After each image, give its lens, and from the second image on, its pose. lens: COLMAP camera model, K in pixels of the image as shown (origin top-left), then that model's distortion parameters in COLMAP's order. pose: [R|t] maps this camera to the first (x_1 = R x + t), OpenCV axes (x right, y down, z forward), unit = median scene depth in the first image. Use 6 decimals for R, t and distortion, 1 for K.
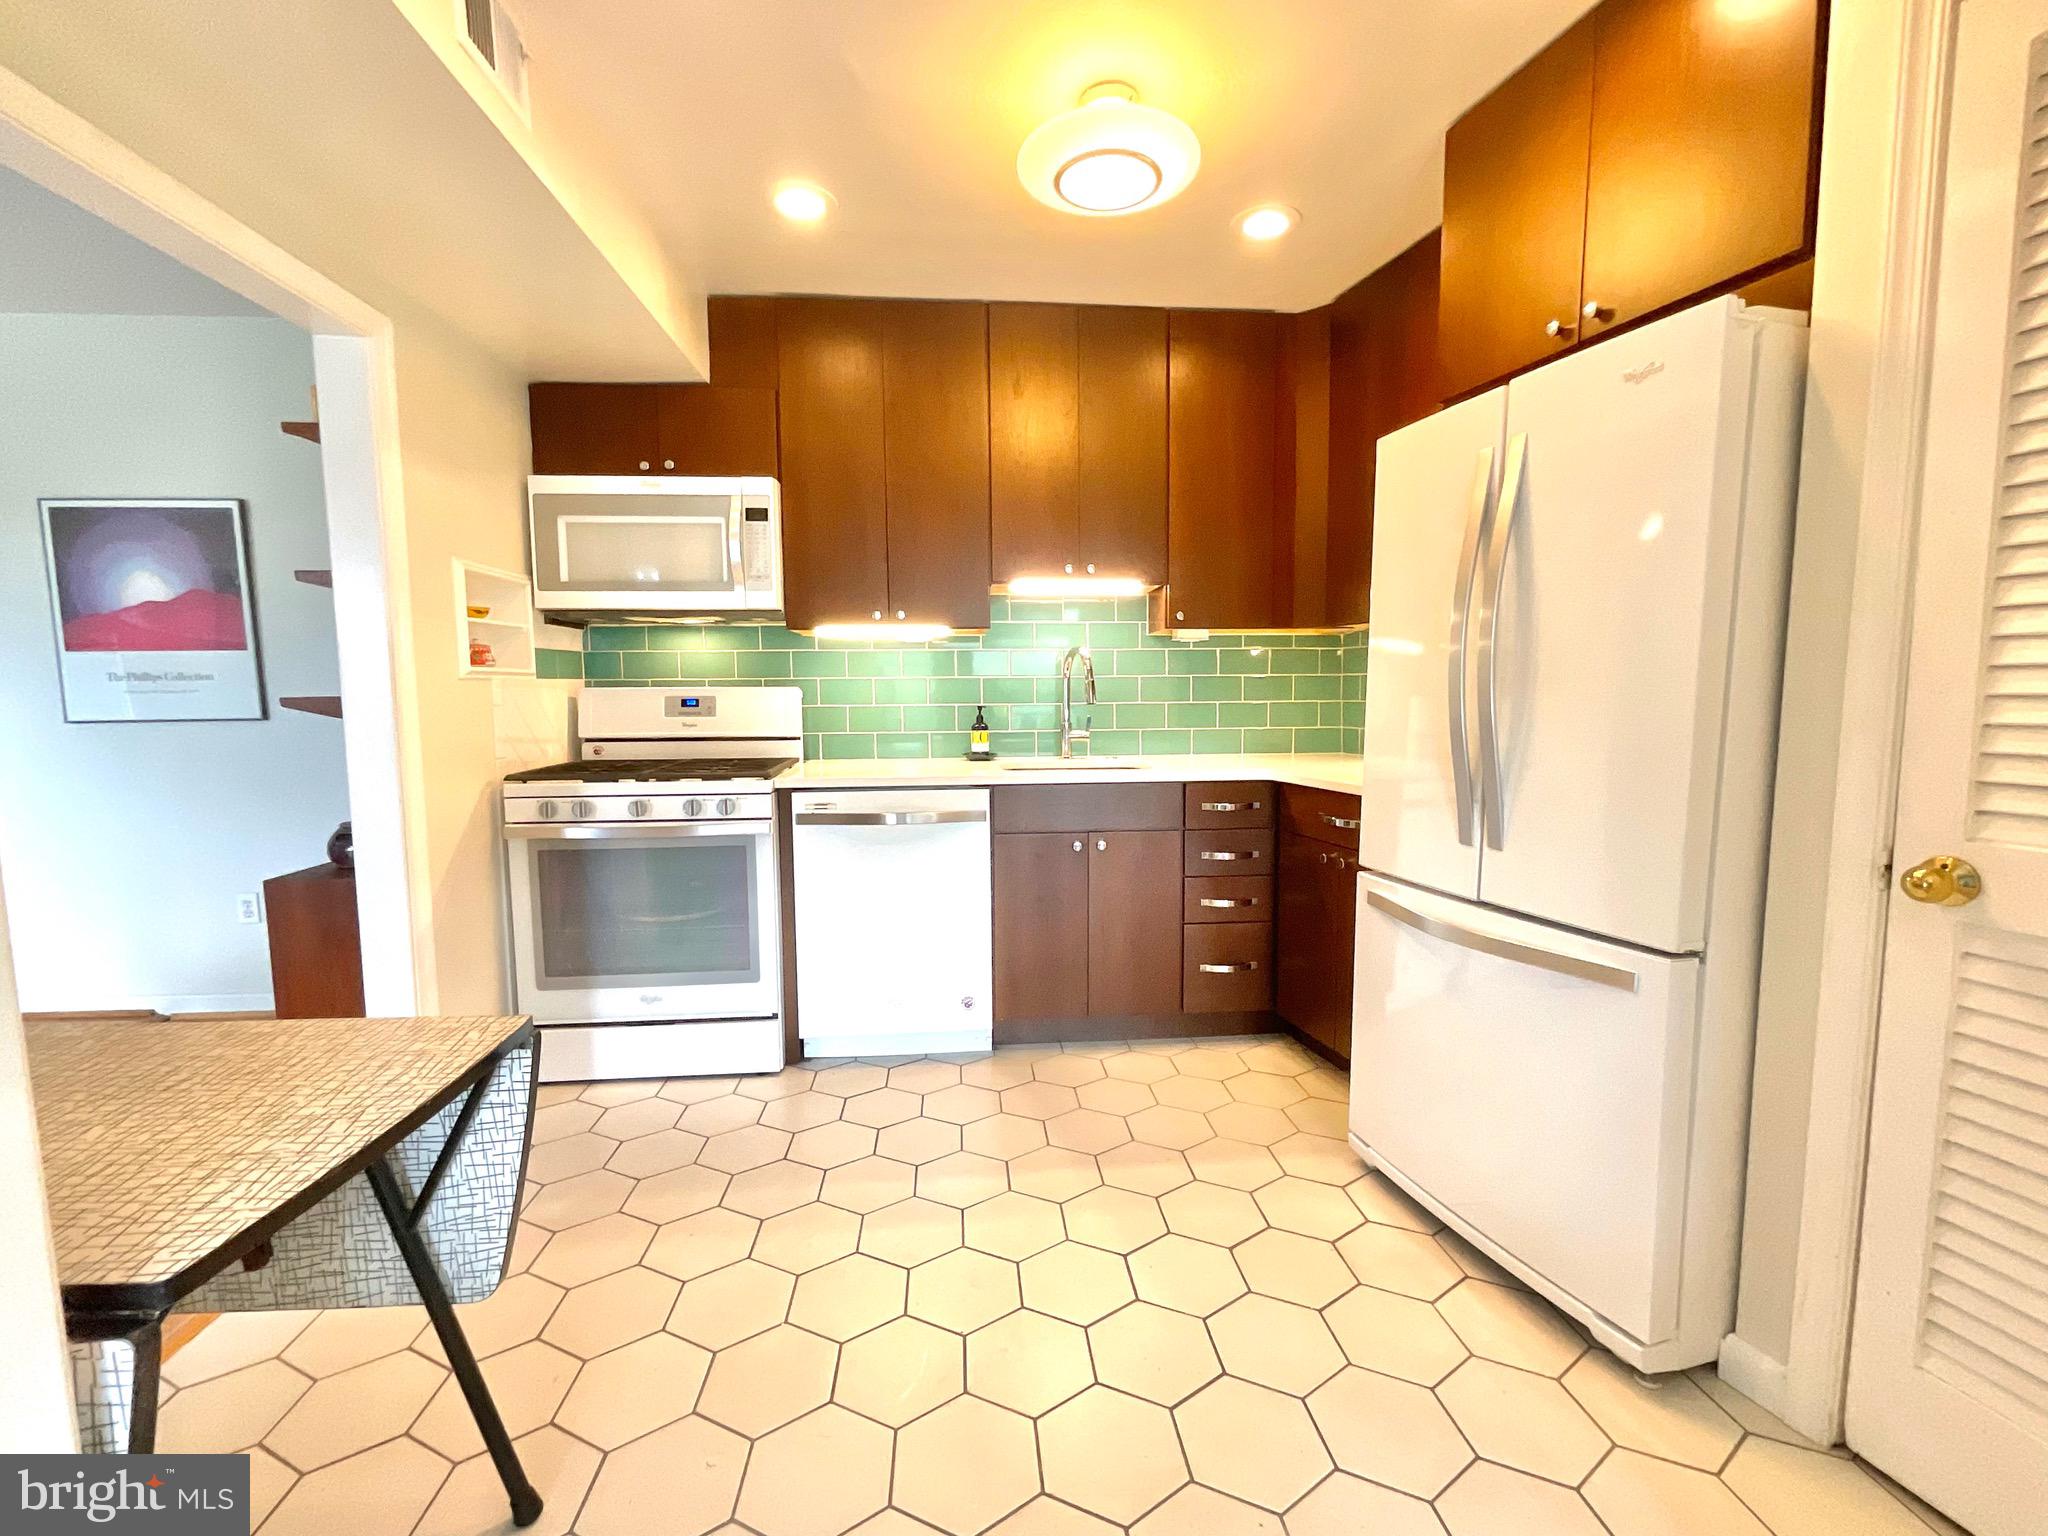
lens RADIAL K [[833.2, 0, 1023.5], [0, 833.2, 766.4], [0, 0, 1]] dist [0.017834, 0.000255]
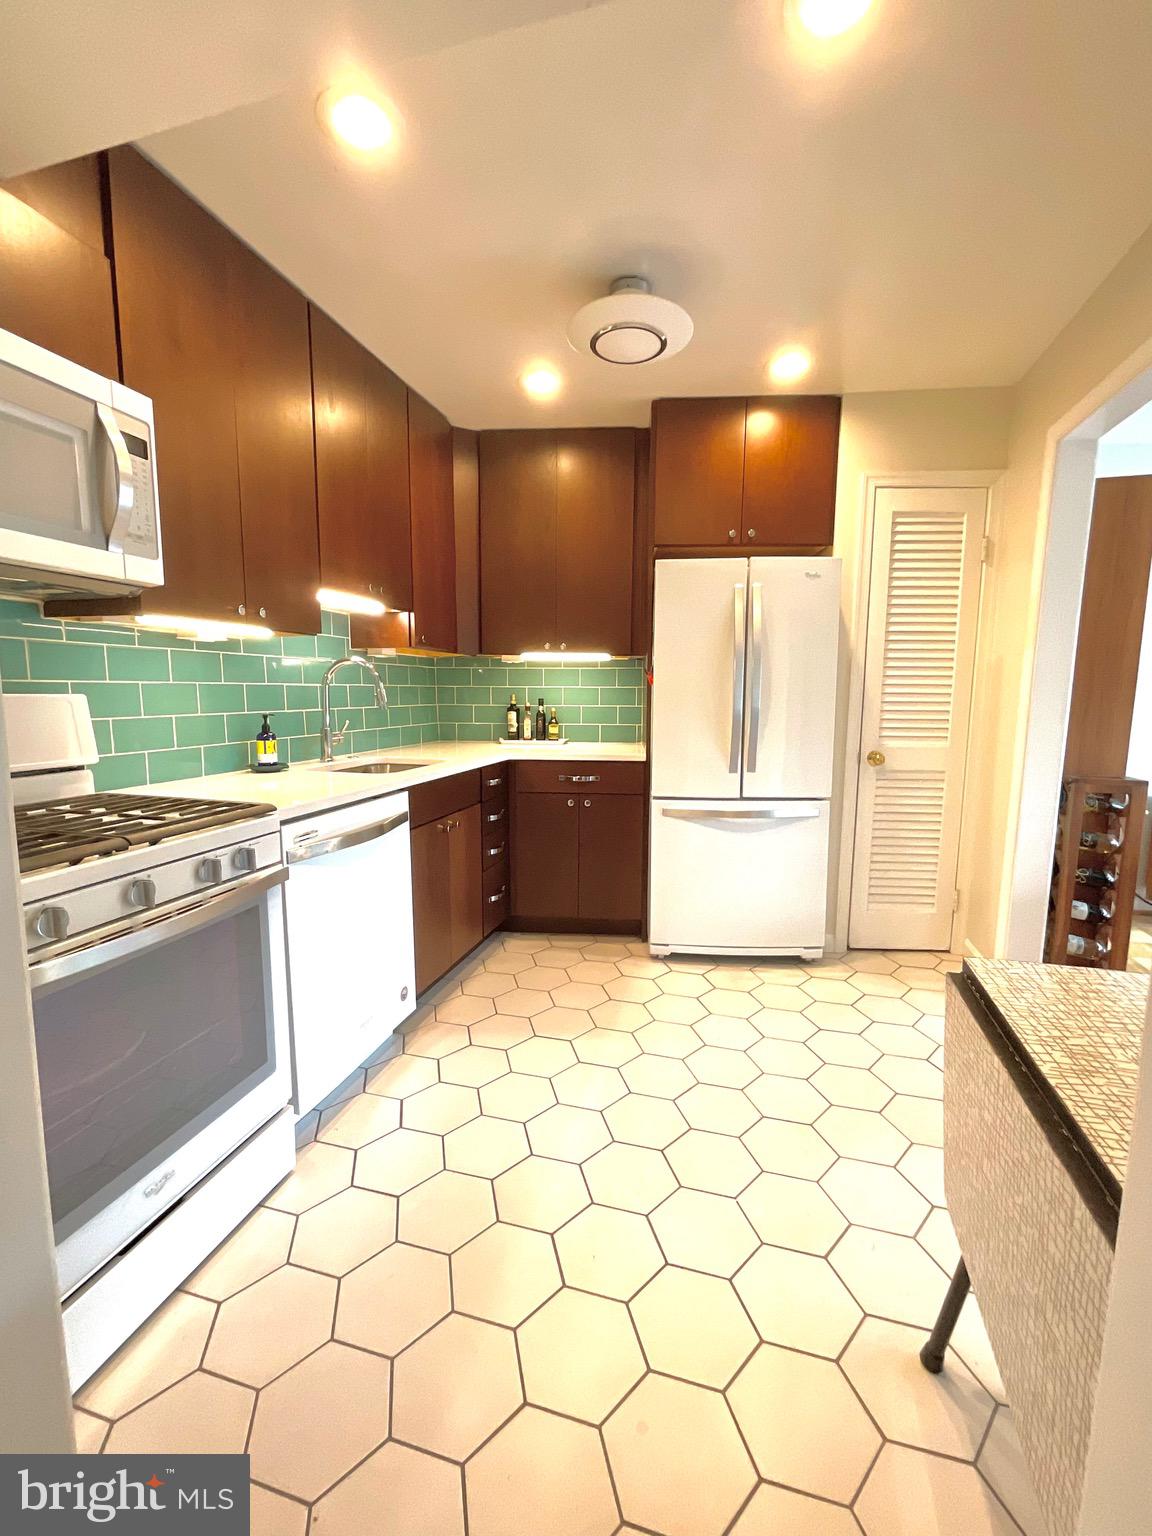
lens RADIAL K [[624.9, 0, 572.9], [0, 624.9, 764.7], [0, 0, 1]] dist [0.017834, 0.000255]
pose [[0.399096, -0.099345, 0.911511, -0.708568], [0.080443, 0.994074, 0.073122, -0.049671], [-0.913374, 0.044142, 0.404722, 0.484937]]
